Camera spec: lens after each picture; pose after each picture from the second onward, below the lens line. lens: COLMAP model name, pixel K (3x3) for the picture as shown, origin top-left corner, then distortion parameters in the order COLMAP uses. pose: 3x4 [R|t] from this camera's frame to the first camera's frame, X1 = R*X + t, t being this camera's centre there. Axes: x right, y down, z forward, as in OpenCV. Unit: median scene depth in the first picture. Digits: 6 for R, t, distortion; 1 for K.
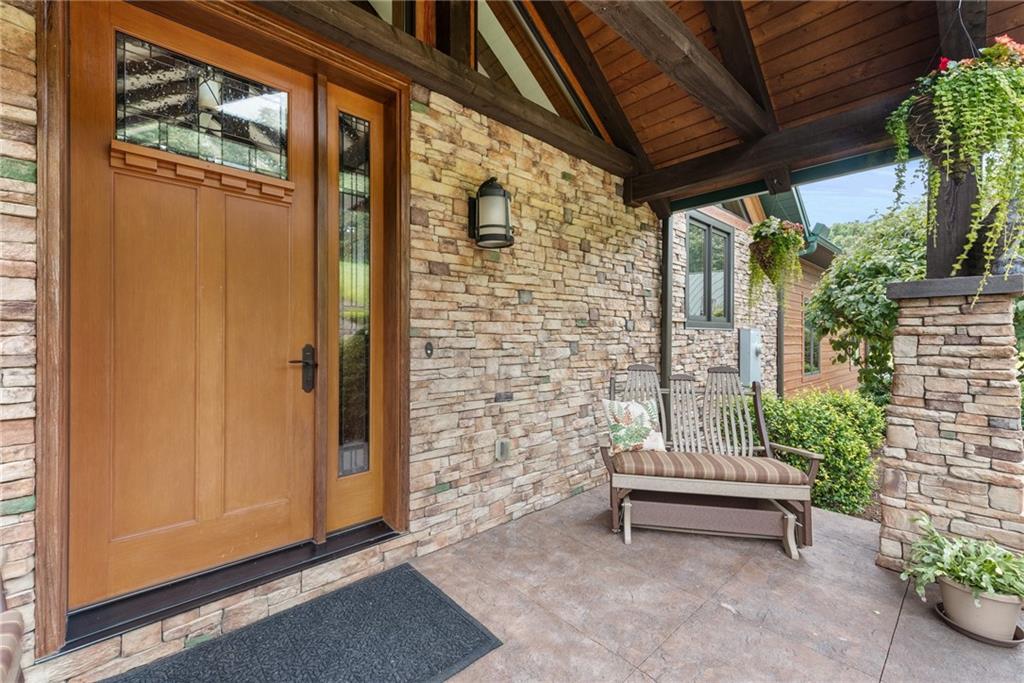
lens RADIAL K [[409.5, 0, 512.0], [0, 409.5, 341.5], [0, 0, 1]] dist [0.013967, -0.000861]
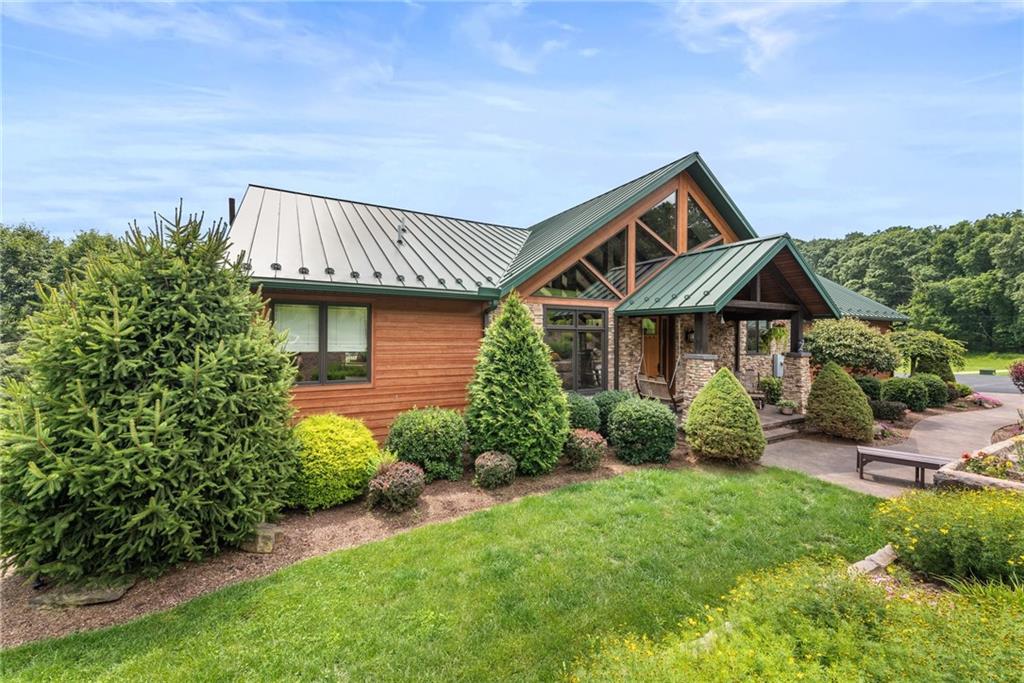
lens RADIAL K [[409.5, 0, 512.0], [0, 409.5, 341.5], [0, 0, 1]] dist [0.013967, -0.000861]
pose [[0.973299, 0.003472, -0.229515, -0.828924], [-0.001494, 0.999960, 0.008795, -0.241480], [0.229536, -0.008217, 0.973265, -3.479318]]
